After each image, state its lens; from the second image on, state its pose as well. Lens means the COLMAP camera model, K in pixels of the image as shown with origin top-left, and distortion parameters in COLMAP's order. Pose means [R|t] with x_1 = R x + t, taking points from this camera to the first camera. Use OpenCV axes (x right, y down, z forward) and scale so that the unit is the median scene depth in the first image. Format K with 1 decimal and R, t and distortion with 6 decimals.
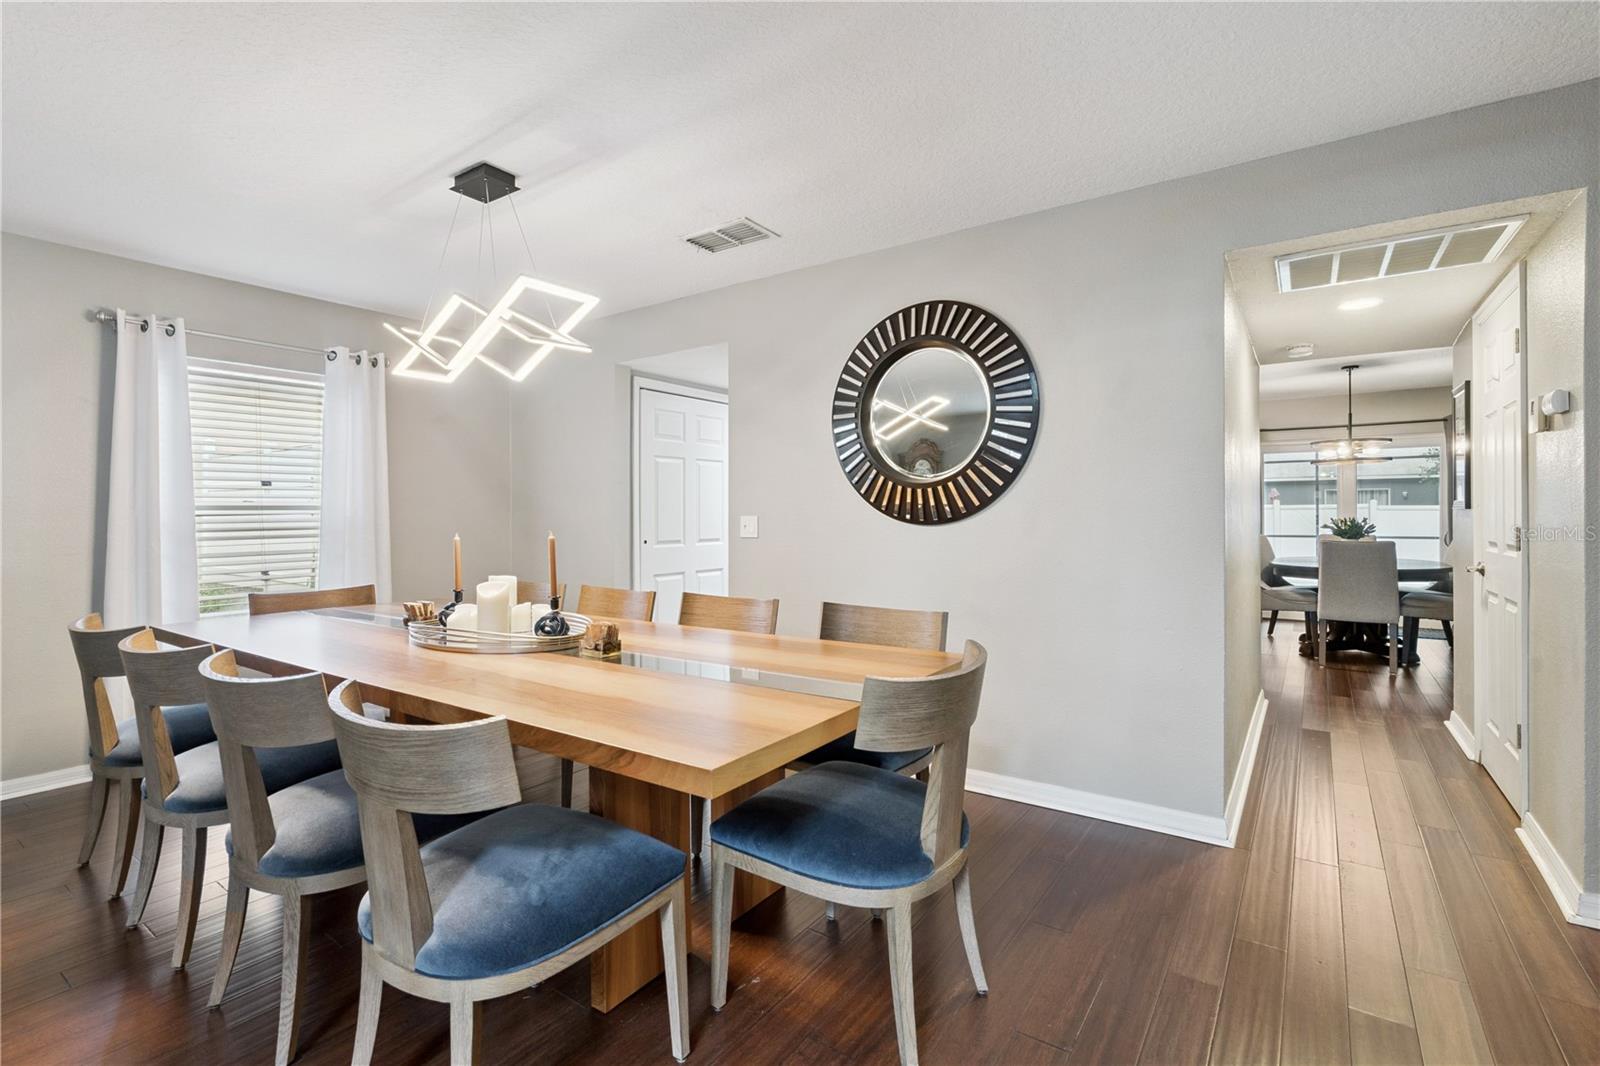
lens RADIAL K [[729.2, 0, 803.3], [0, 729.2, 505.9], [0, 0, 1]] dist [-0.004813, 0.001929]
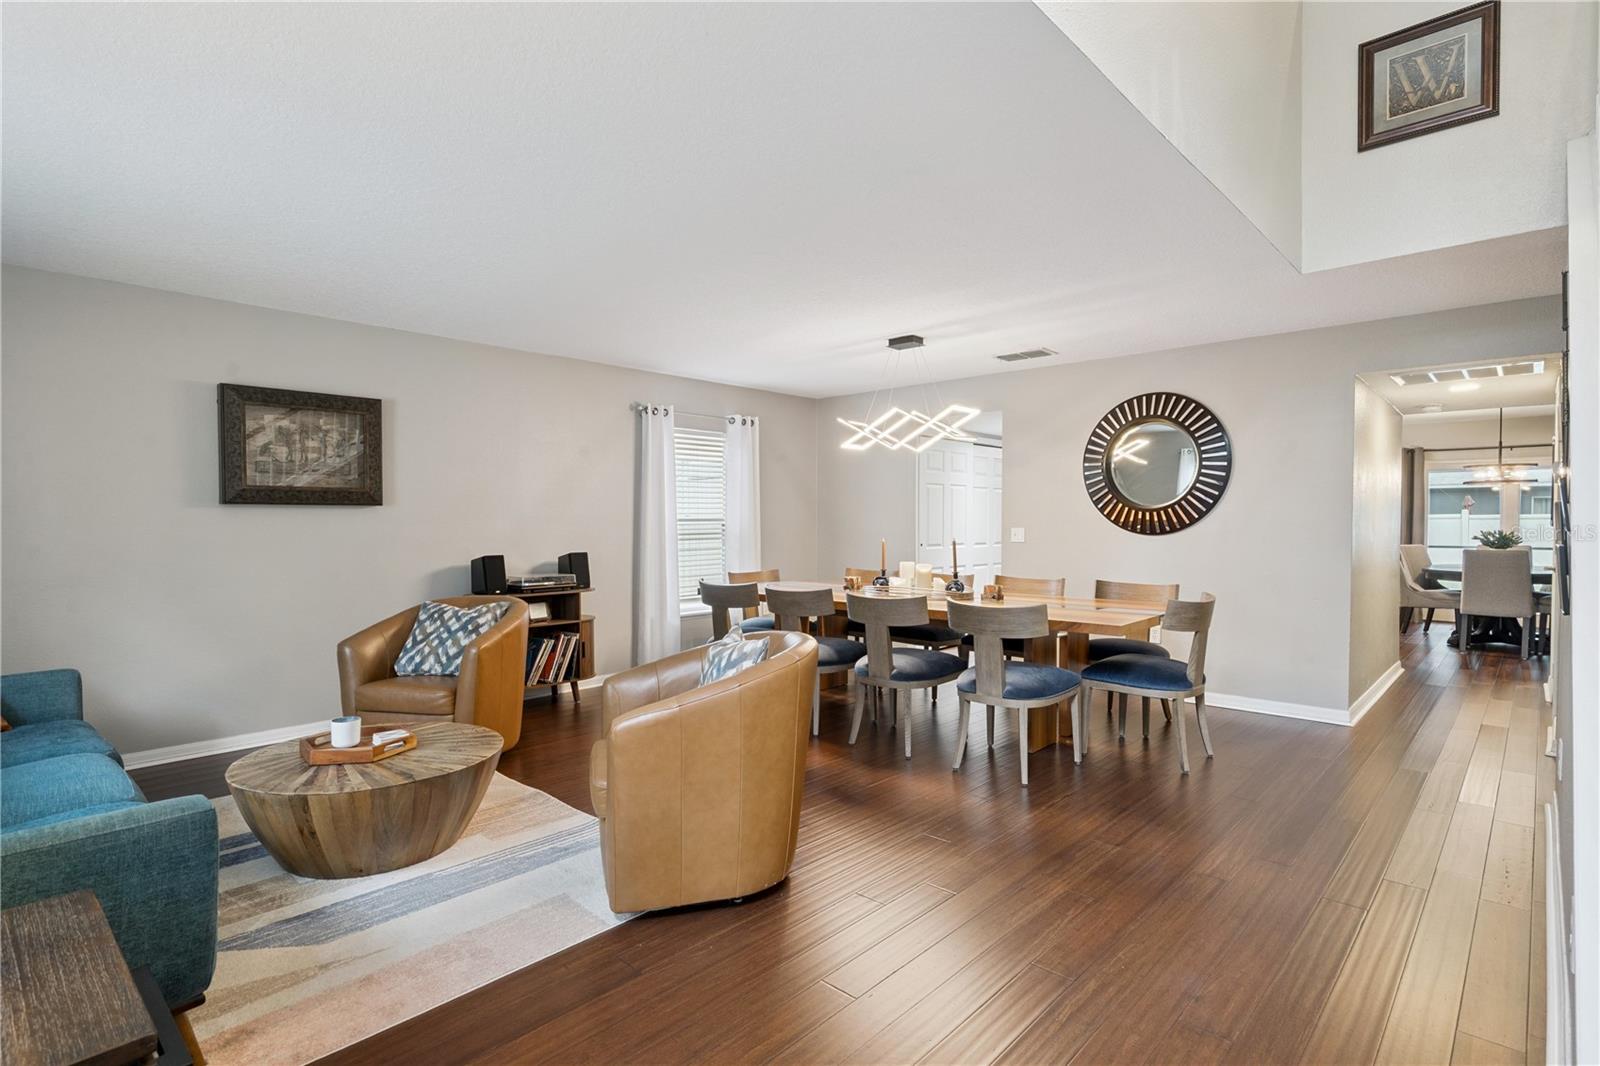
lens RADIAL K [[793.0, 0, 800.9], [0, 793.0, 533.2], [0, 0, 1]] dist [0.012874, 0.000030]
pose [[0.990787, 0.007902, -0.135198, -0.339567], [-0.003868, 0.999540, 0.030073, -0.025803], [0.135373, -0.029273, 0.990362, -0.783854]]
